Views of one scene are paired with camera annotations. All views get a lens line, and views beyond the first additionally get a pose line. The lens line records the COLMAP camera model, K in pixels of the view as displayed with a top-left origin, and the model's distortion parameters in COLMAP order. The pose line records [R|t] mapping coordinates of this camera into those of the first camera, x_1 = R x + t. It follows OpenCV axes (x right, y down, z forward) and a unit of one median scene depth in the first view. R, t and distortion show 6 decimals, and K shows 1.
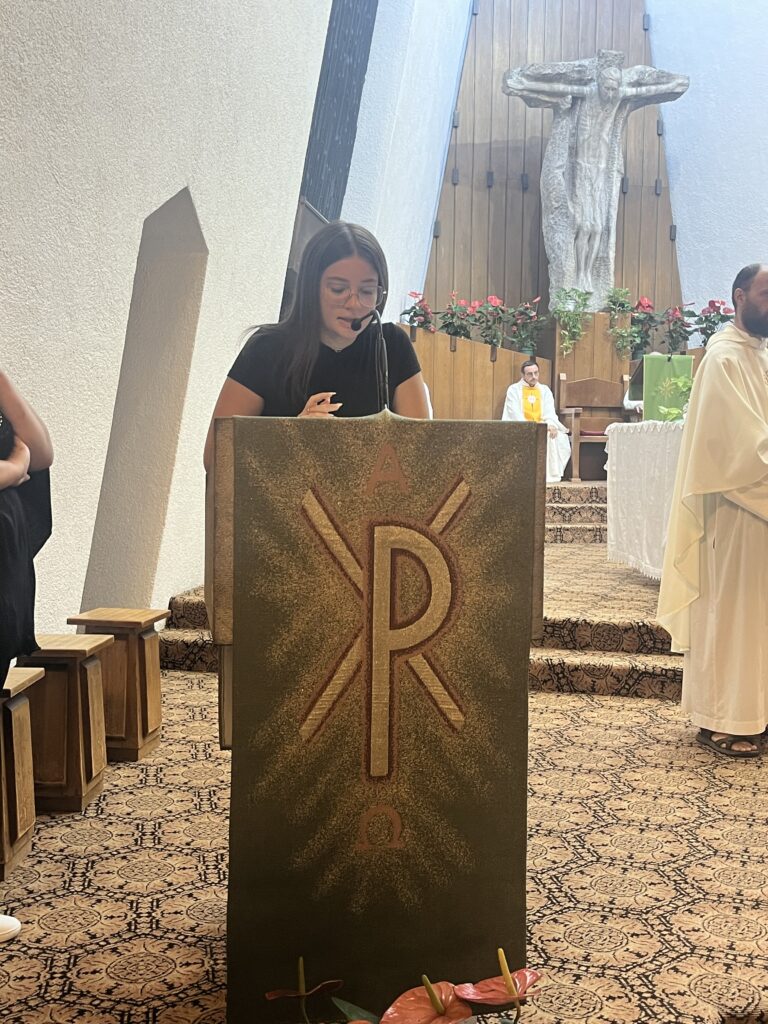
lens RADIAL K [[1167.9, 0, 384.0], [0, 1167.9, 512.0], [0, 0, 1]] dist [0.109737, -0.362355]
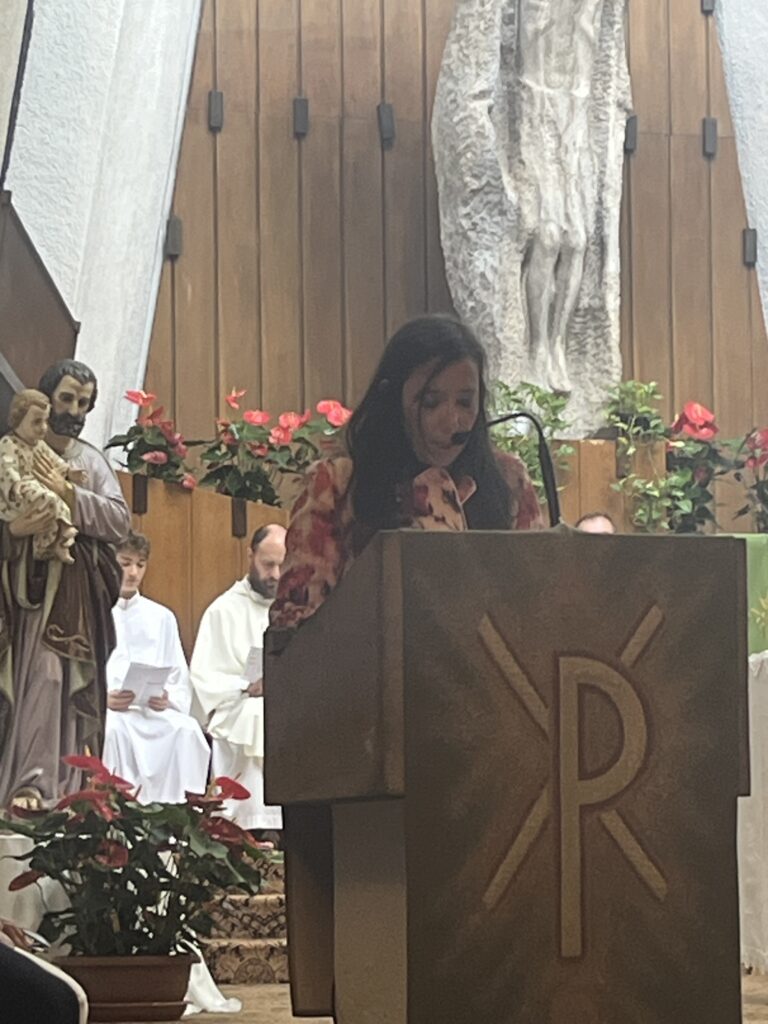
lens RADIAL K [[3848.3, 0, 384.0], [0, 3848.3, 512.0], [0, 0, 1]] dist [0.276427, -2.223265]
pose [[0.987807, -0.009675, 0.155385, -0.096230], [0.033495, 0.987901, -0.151425, 0.055551], [-0.152040, 0.154783, 0.976179, -0.294740]]
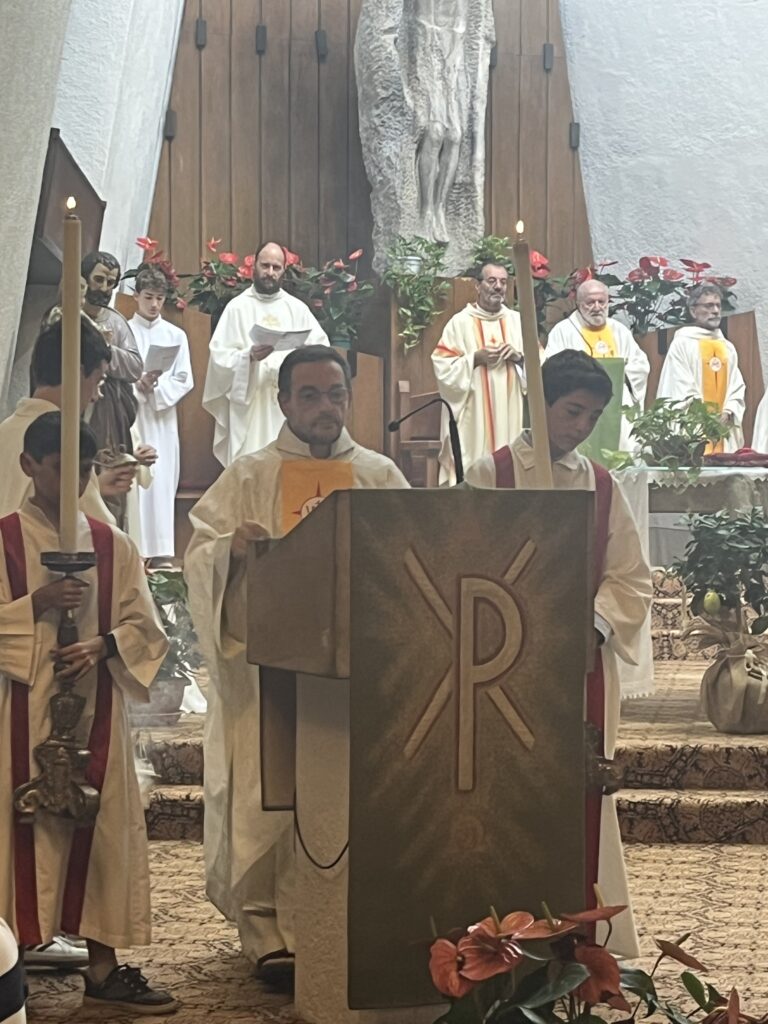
lens RADIAL K [[2631.3, 0, 384.0], [0, 2631.3, 512.0], [0, 0, 1]] dist [0.147285, -0.290208]
pose [[0.982829, -0.011145, 0.184179, -0.097983], [0.021014, 0.998441, -0.051720, 0.013871], [-0.183316, 0.054702, 0.981531, -0.276045]]
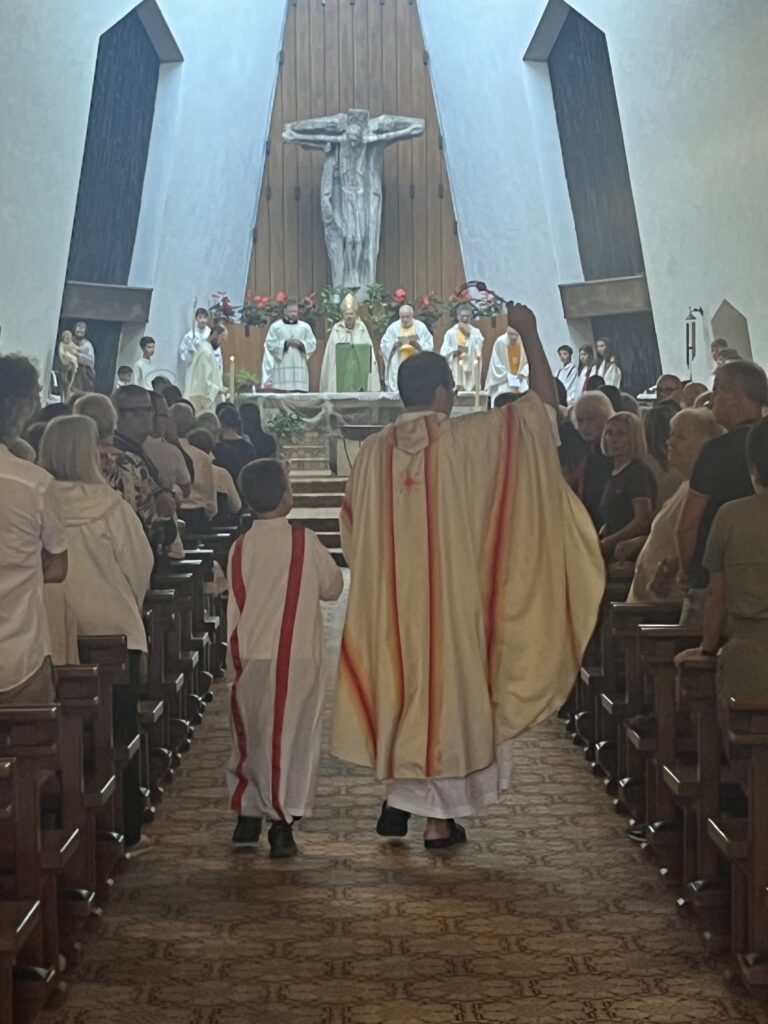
lens RADIAL K [[2803.3, 0, 383.1], [0, 2803.3, 512.0], [0, 0, 1]] dist [0.093812, 0.321515]
pose [[0.987702, -0.017336, -0.155384, 0.692314], [0.014087, 0.999659, -0.021982, 0.131456], [0.155713, 0.019522, 0.987609, -2.079175]]
